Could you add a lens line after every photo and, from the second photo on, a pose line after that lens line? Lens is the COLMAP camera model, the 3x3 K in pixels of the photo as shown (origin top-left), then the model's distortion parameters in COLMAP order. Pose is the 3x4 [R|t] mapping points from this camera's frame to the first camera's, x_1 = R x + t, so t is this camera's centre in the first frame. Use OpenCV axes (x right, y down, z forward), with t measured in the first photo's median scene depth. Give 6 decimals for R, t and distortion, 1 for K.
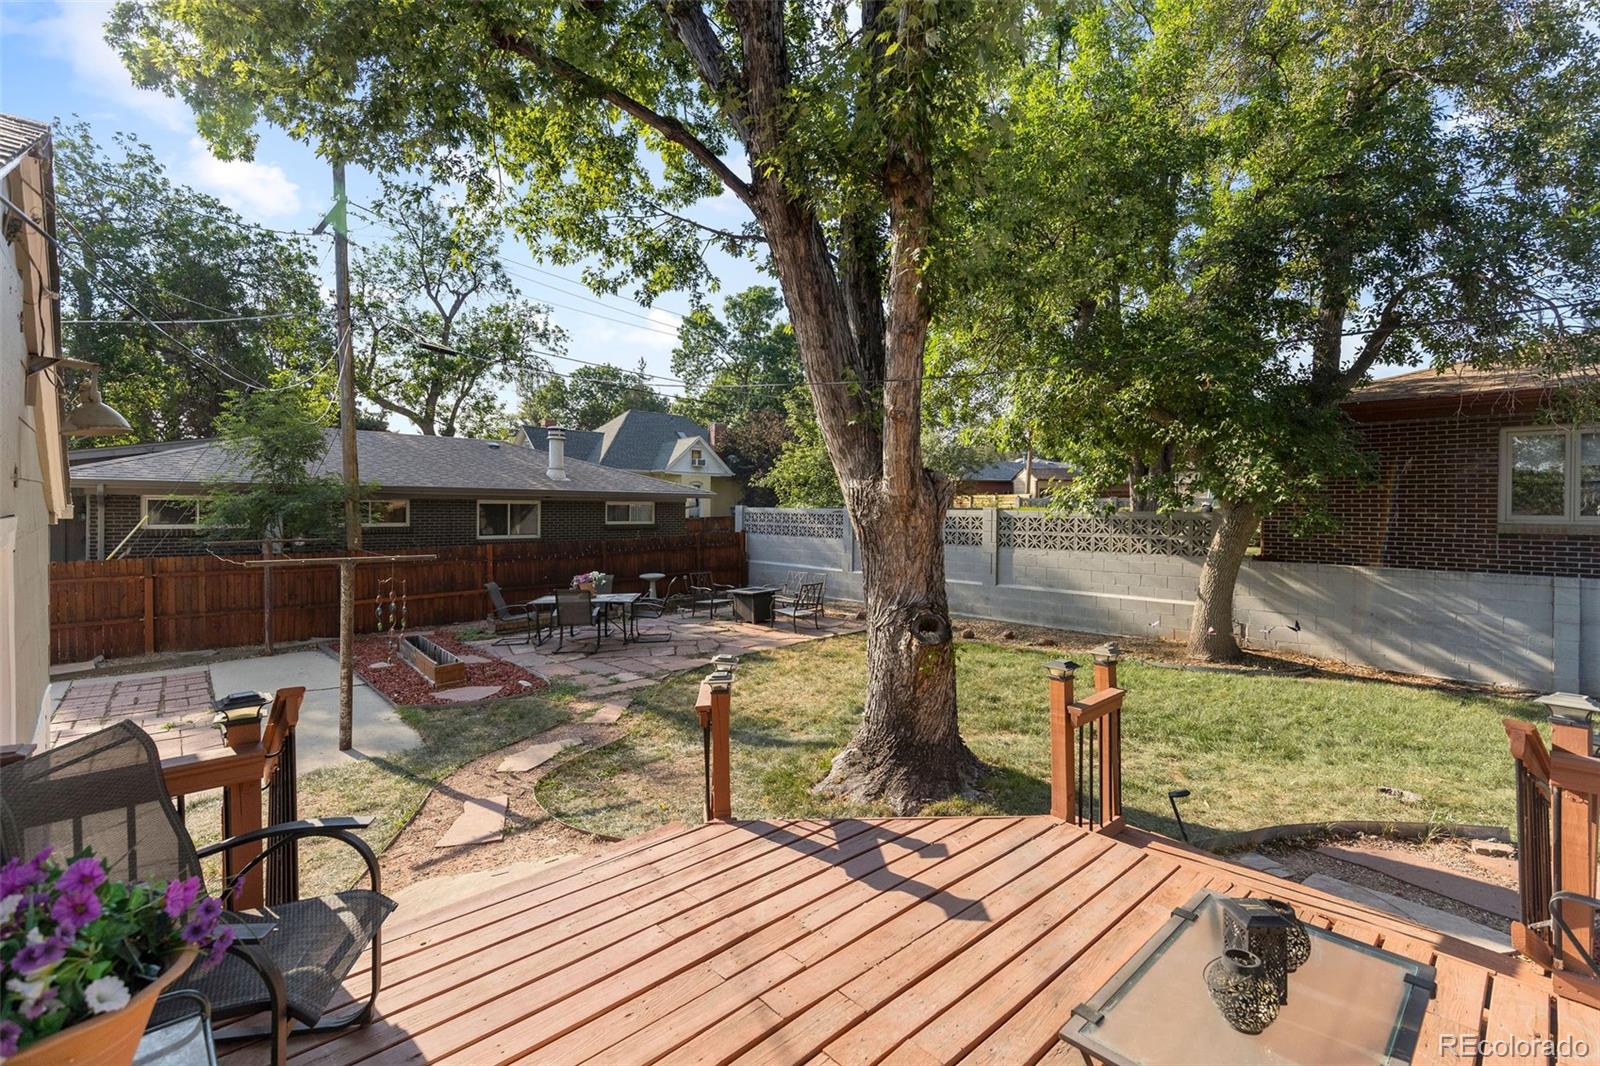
lens RADIAL K [[721.1, 0, 795.2], [0, 721.1, 517.8], [0, 0, 1]] dist [0.006078, -0.000957]
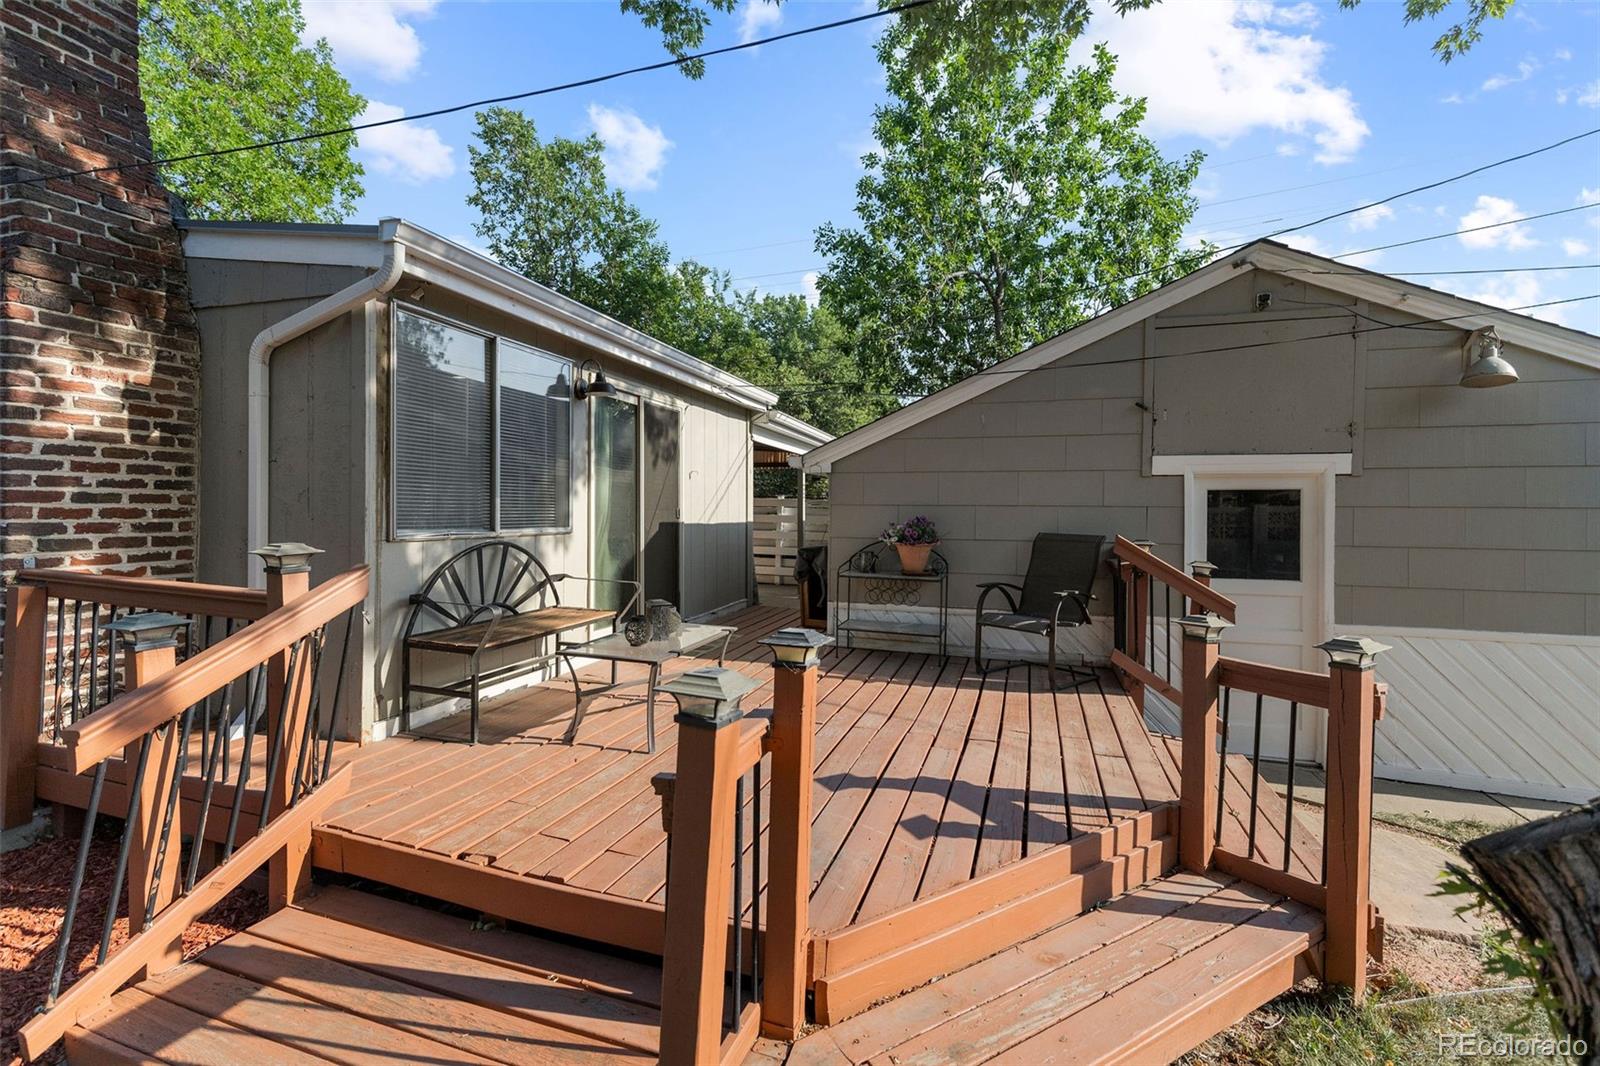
lens RADIAL K [[721.1, 0, 798.9], [0, 721.1, 526.9], [0, 0, 1]] dist [0.006078, -0.000957]
pose [[-0.878523, -0.001730, -0.477697, 0.707074], [-0.015981, 0.999540, 0.025771, 0.127415], [0.477432, 0.030275, -0.878147, 1.674000]]
